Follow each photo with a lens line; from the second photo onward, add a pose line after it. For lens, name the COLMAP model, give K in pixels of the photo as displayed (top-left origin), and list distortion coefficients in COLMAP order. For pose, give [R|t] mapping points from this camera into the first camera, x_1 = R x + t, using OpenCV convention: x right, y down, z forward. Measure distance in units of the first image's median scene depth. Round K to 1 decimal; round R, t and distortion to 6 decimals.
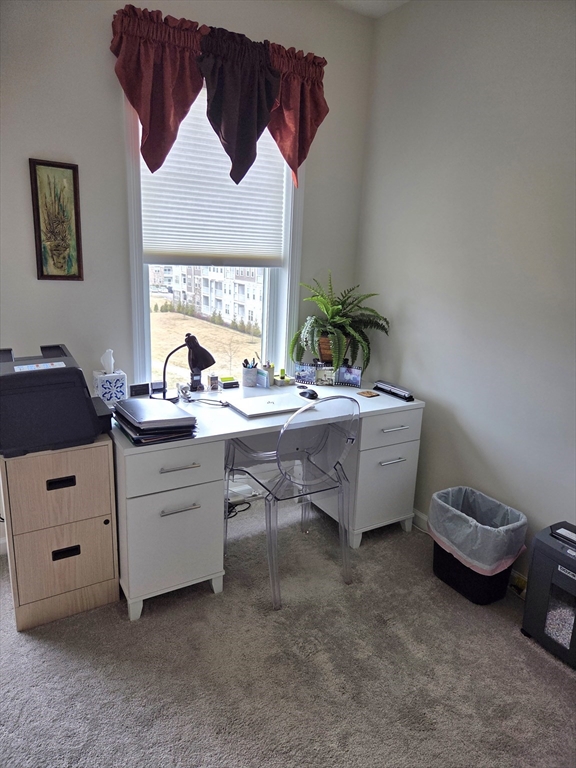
lens RADIAL K [[518.6, 0, 289.7], [0, 518.6, 379.3], [0, 0, 1]] dist [0.049992, -0.044779]
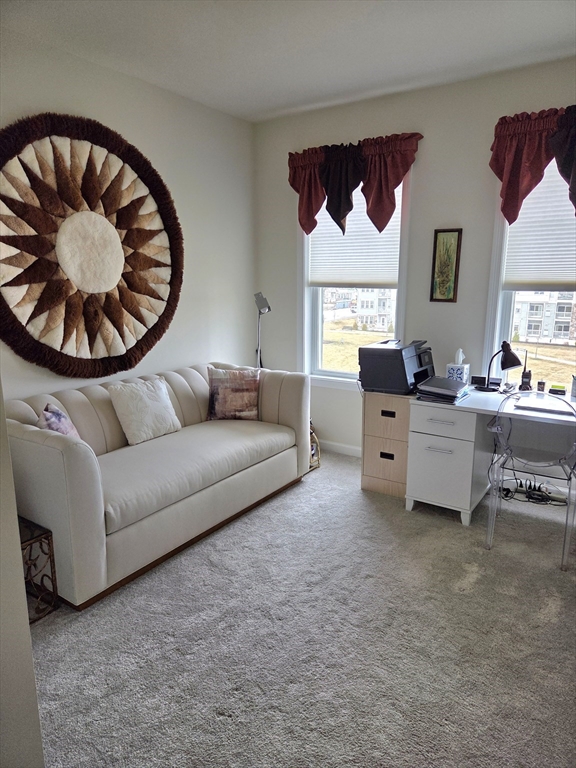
lens RADIAL K [[507.9, 0, 290.1], [0, 507.9, 390.6], [0, 0, 1]] dist [0.049387, -0.046432]
pose [[0.435620, 0.155981, -0.886513, 0.790971], [-0.193346, 0.978098, 0.077088, 0.043580], [0.879120, 0.137822, 0.456237, -0.076527]]
